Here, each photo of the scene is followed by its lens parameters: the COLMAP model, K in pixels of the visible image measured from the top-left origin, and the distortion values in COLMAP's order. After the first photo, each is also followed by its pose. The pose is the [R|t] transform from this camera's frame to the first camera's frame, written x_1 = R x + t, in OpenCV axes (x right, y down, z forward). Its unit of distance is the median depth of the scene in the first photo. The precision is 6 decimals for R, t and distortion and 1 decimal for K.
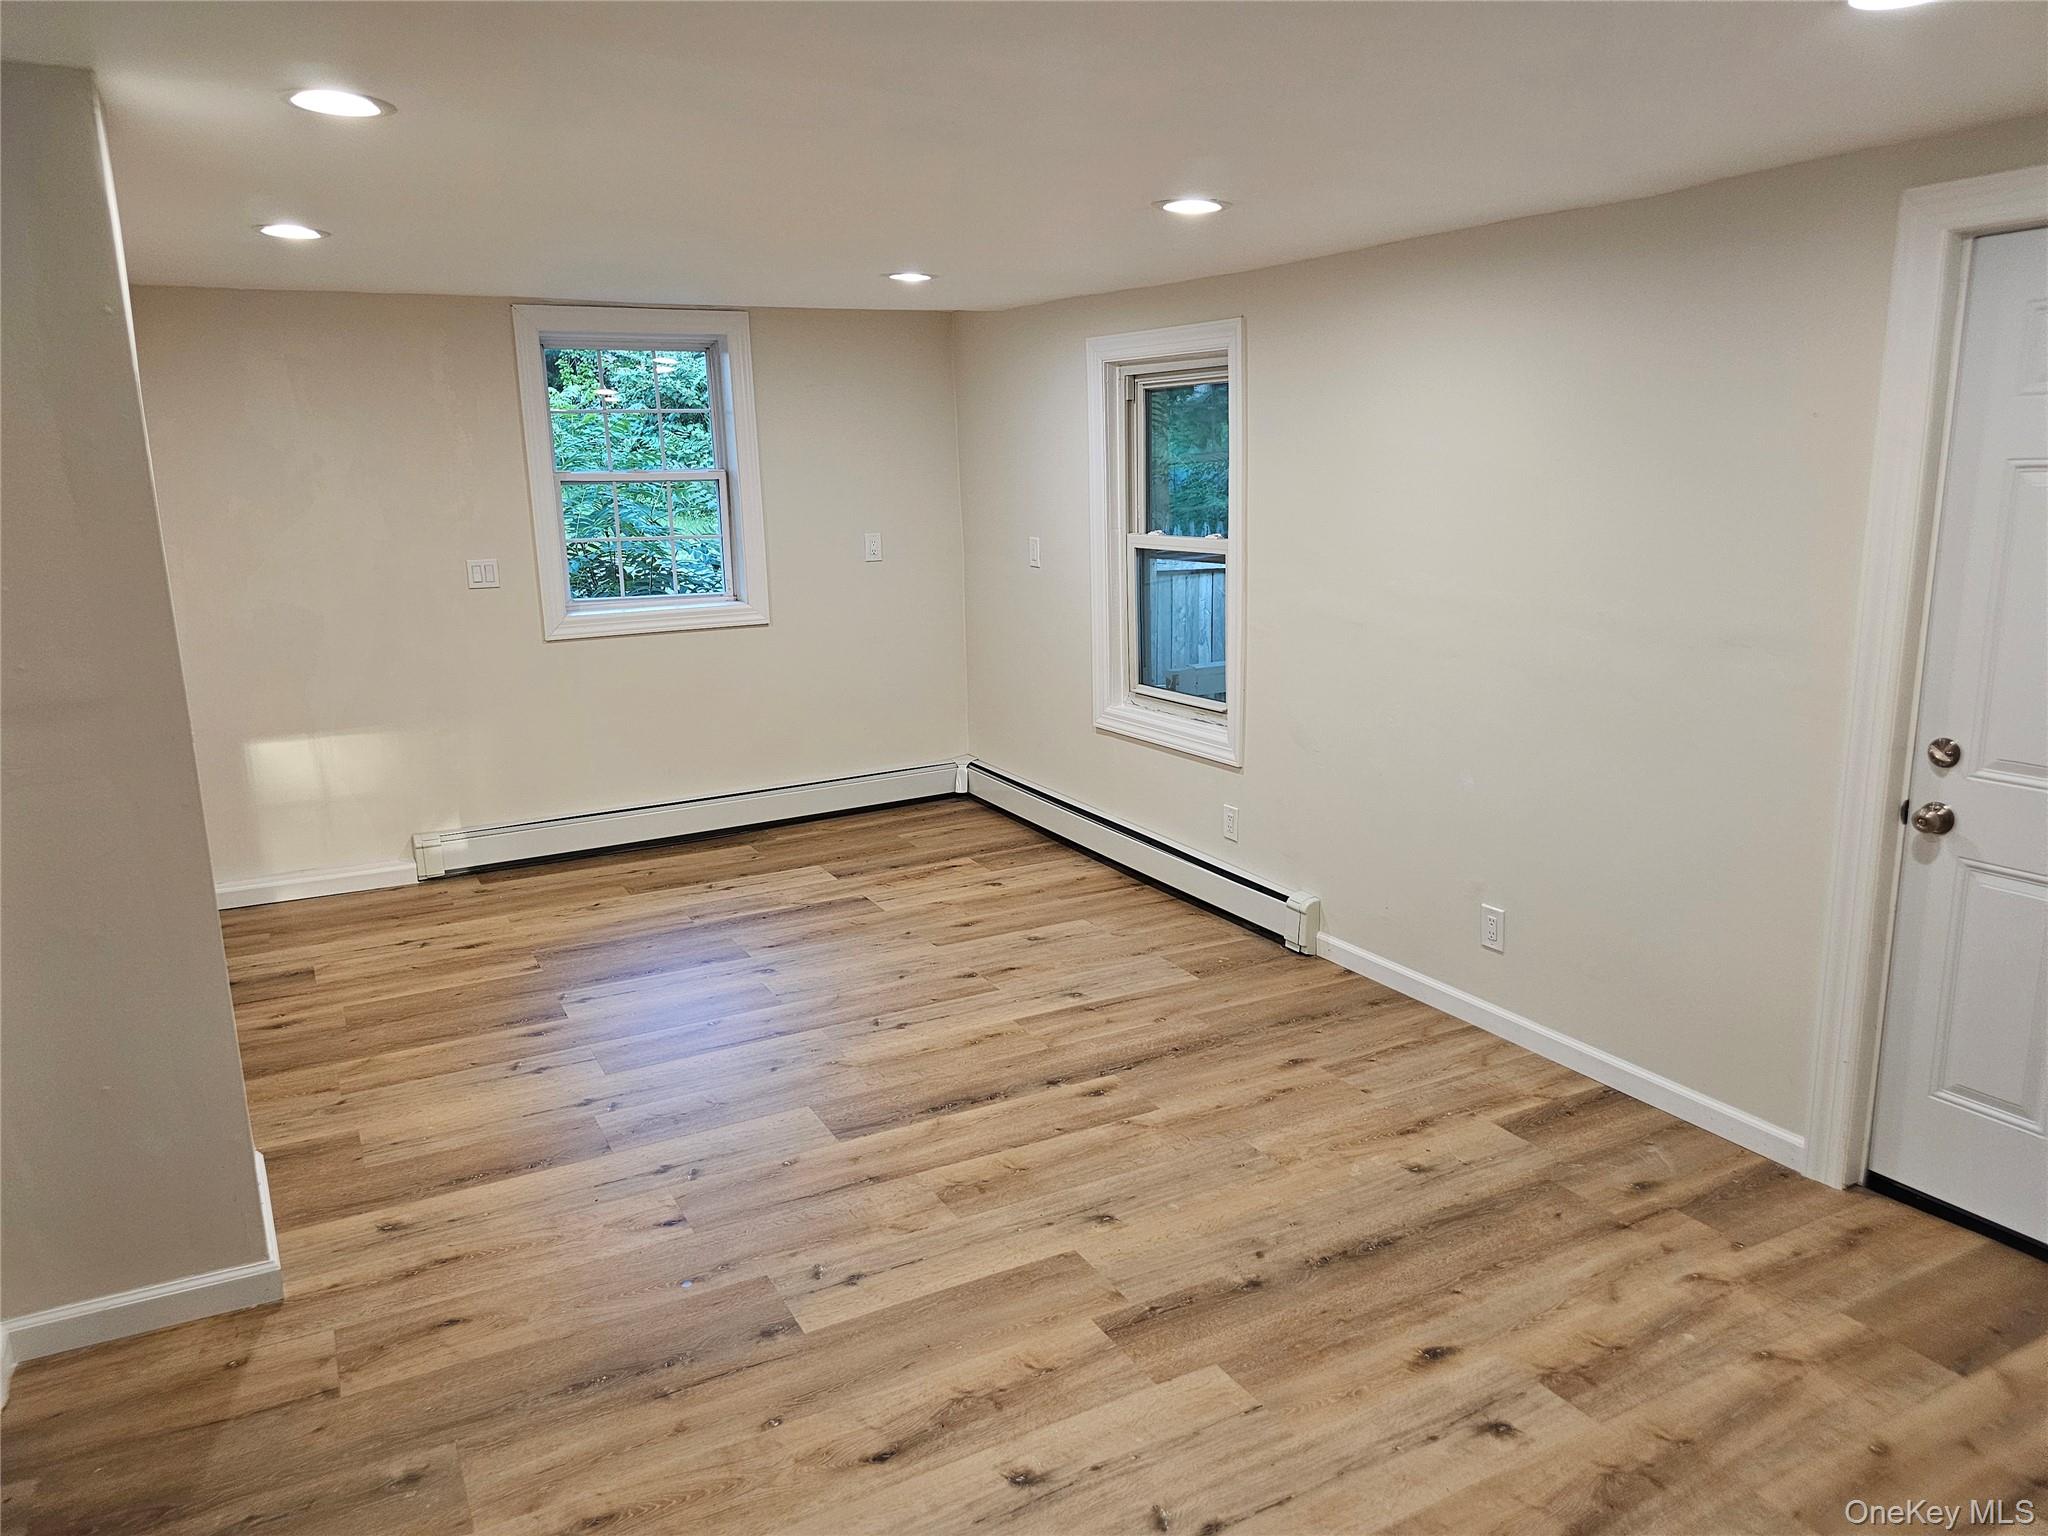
lens RADIAL K [[1376.8, 0, 1026.3], [0, 1376.8, 768.4], [0, 0, 1]] dist [0.005718, -0.003913]
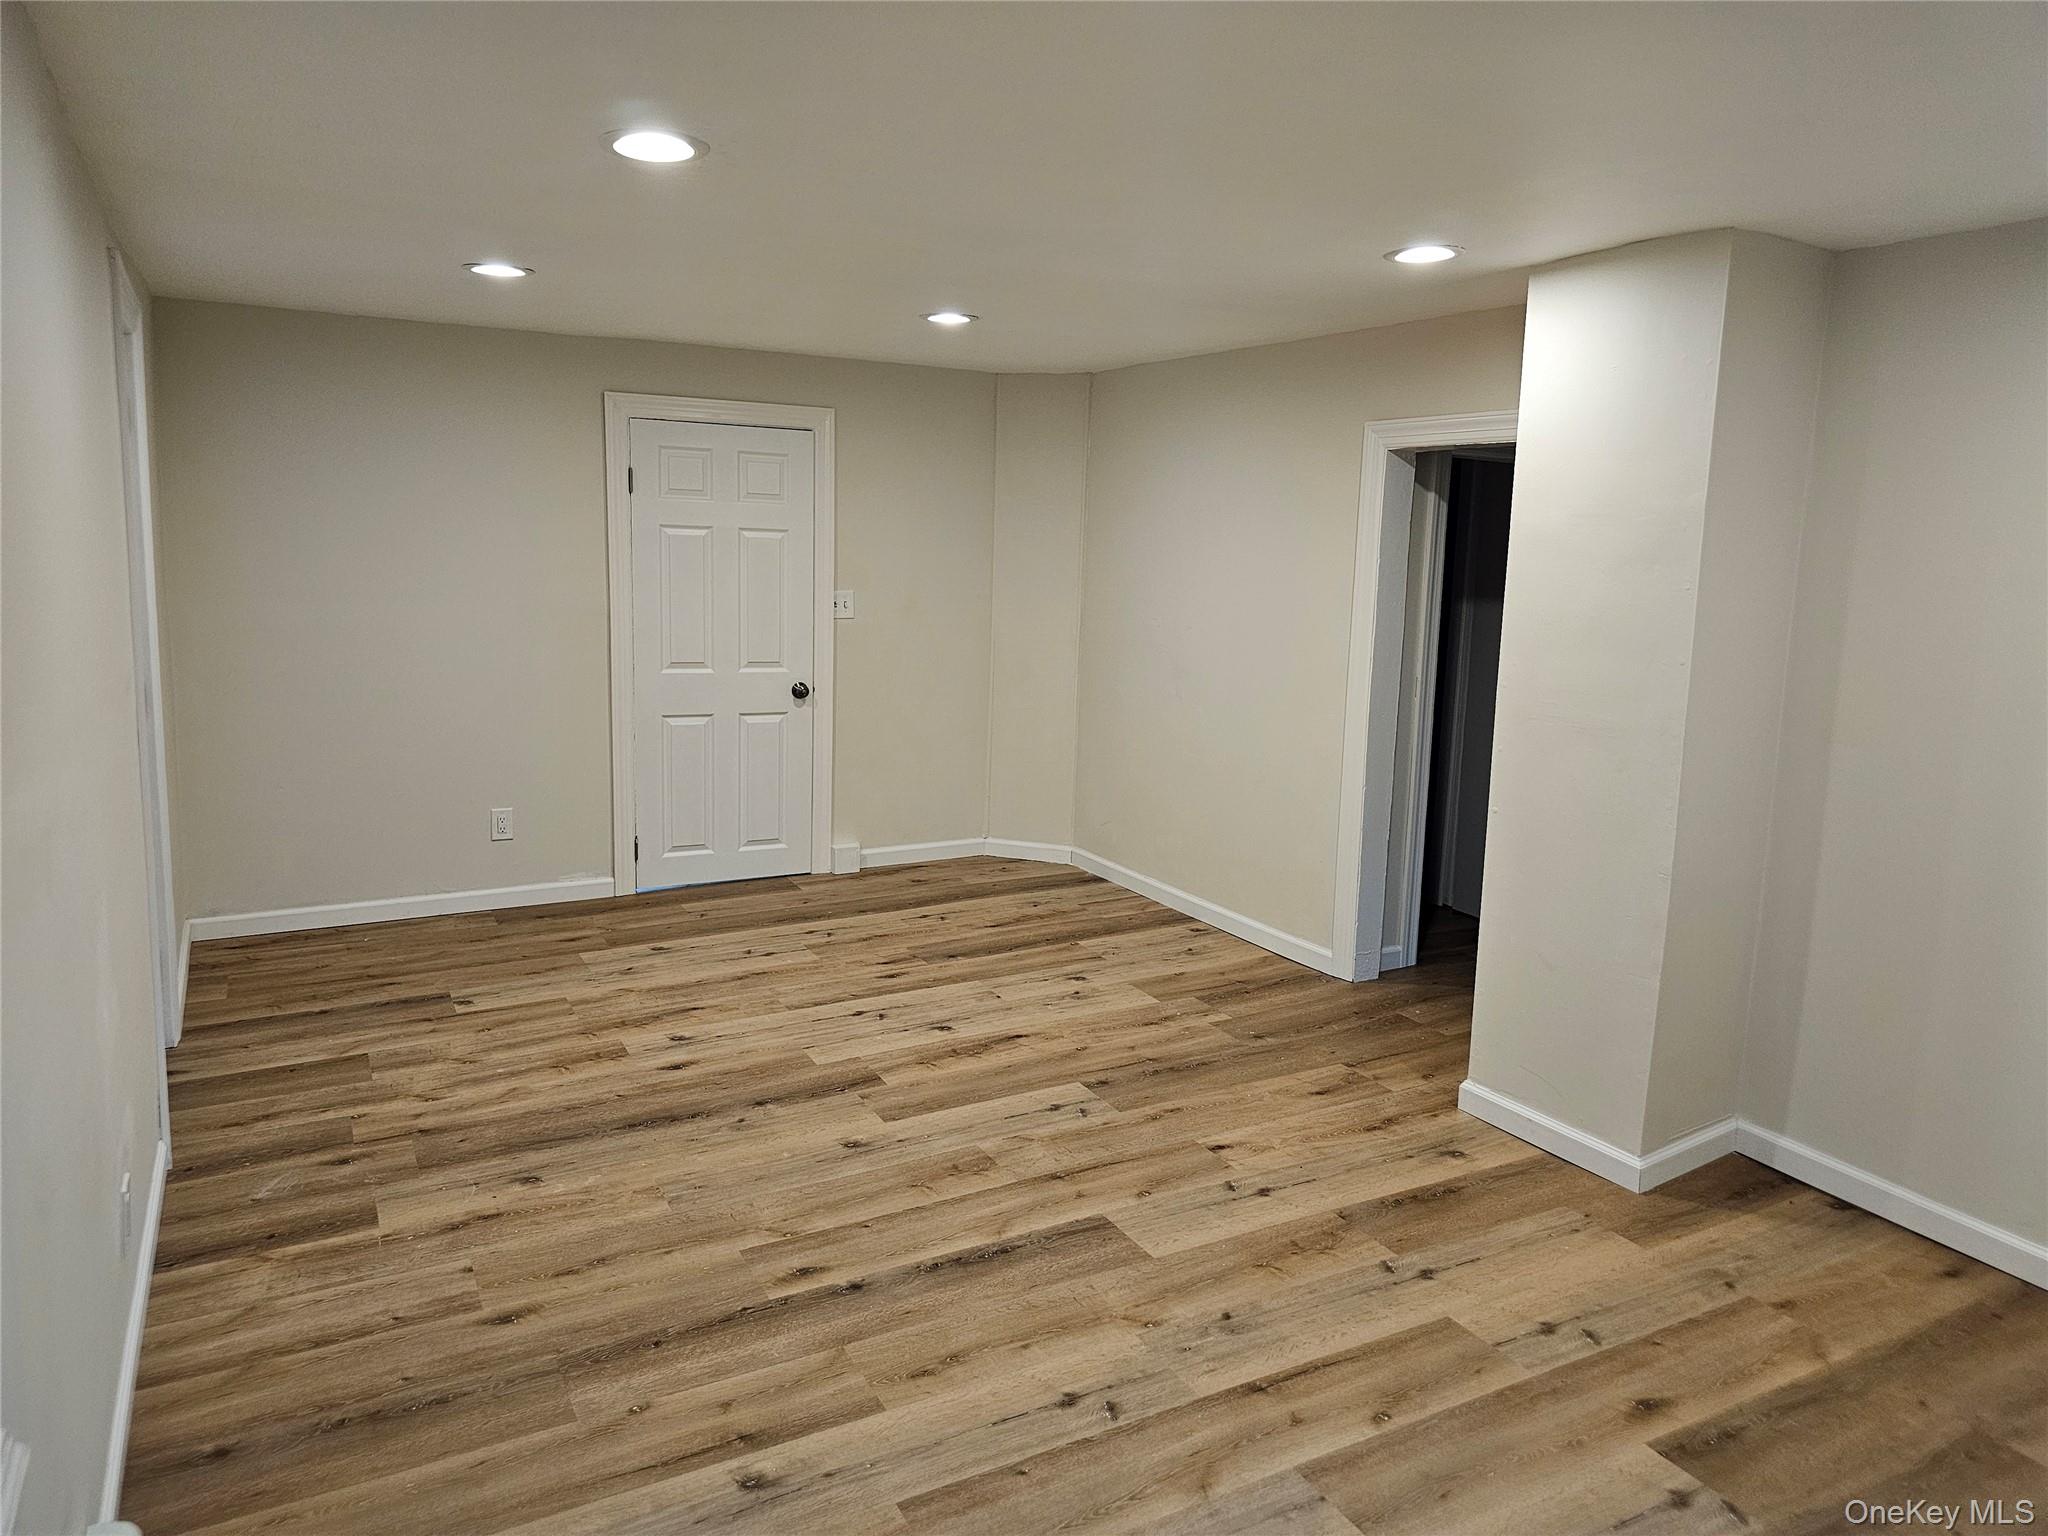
lens RADIAL K [[1376.8, 0, 1020.7], [0, 1376.8, 762.8], [0, 0, 1]] dist [0.005718, -0.003913]
pose [[-0.999742, -0.016803, 0.015276, -0.095007], [-0.010040, 0.930423, 0.366350, -0.390289], [-0.020369, 0.366102, -0.930352, 1.891473]]
